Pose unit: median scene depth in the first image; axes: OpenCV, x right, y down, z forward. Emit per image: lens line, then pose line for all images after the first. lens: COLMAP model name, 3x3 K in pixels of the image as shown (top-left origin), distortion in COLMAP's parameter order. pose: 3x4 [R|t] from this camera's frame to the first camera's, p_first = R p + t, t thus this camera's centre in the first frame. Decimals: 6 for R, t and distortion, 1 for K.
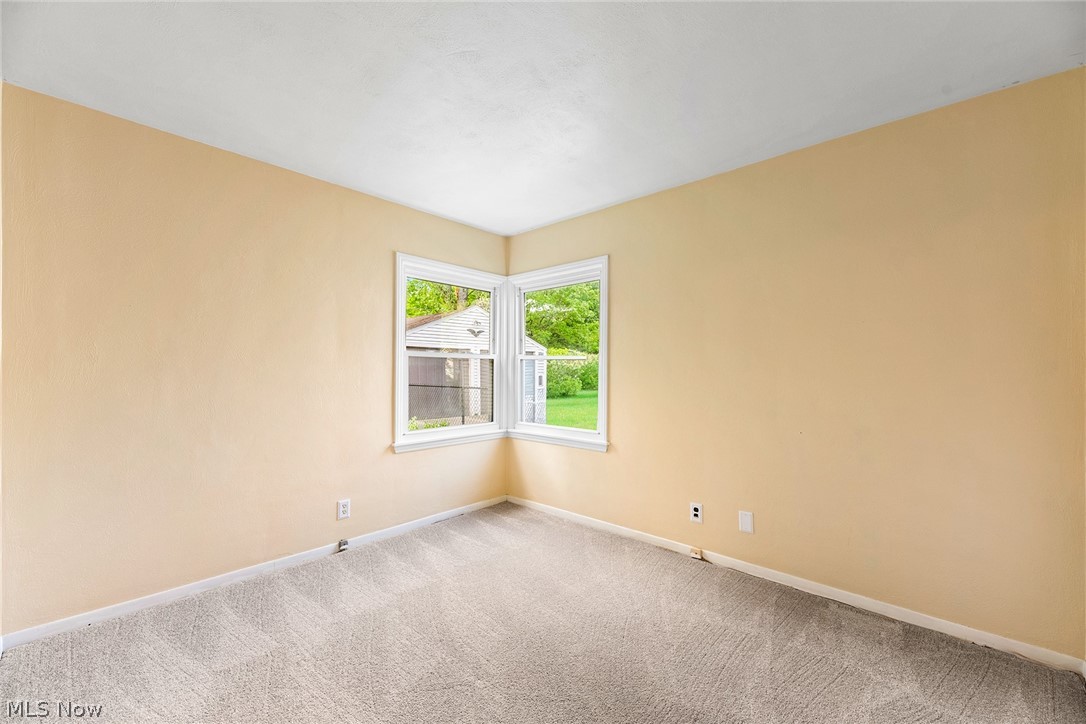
lens RADIAL K [[438.5, 0, 545.3], [0, 438.5, 363.7], [0, 0, 1]] dist [0.001581, -0.000639]
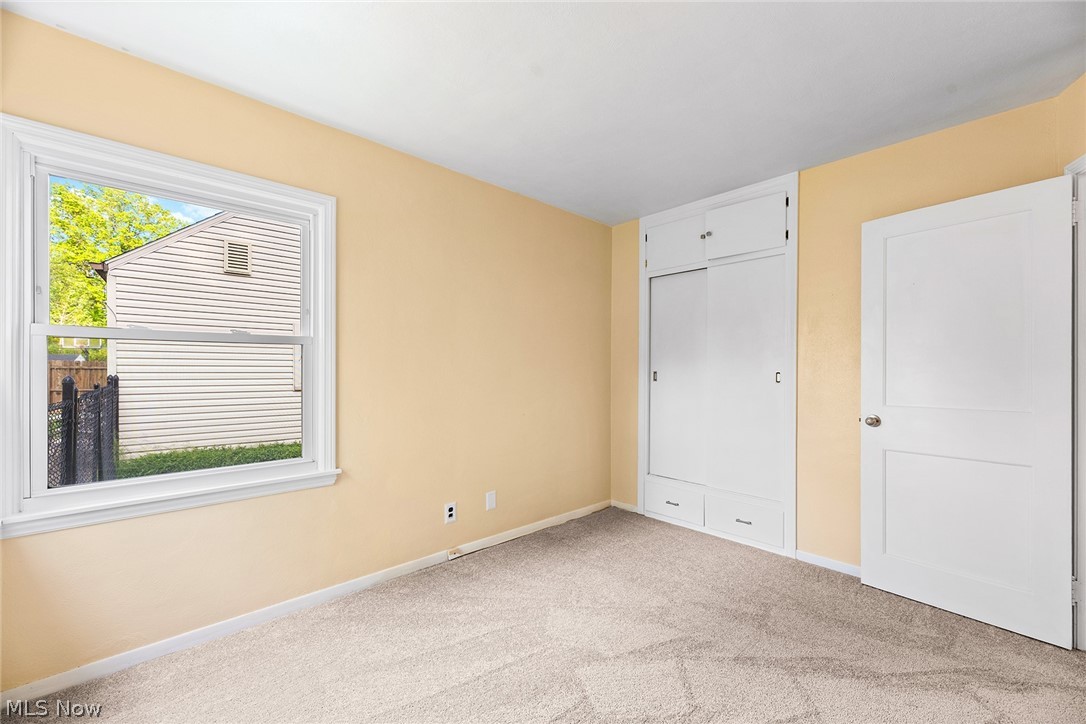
lens RADIAL K [[438.5, 0, 545.1], [0, 438.5, 367.0], [0, 0, 1]] dist [0.001581, -0.000639]
pose [[0.074862, -0.000969, 0.997193, -0.603737], [-0.023141, 0.999729, 0.002708, 0.008720], [-0.996925, -0.023279, 0.074820, 0.716729]]
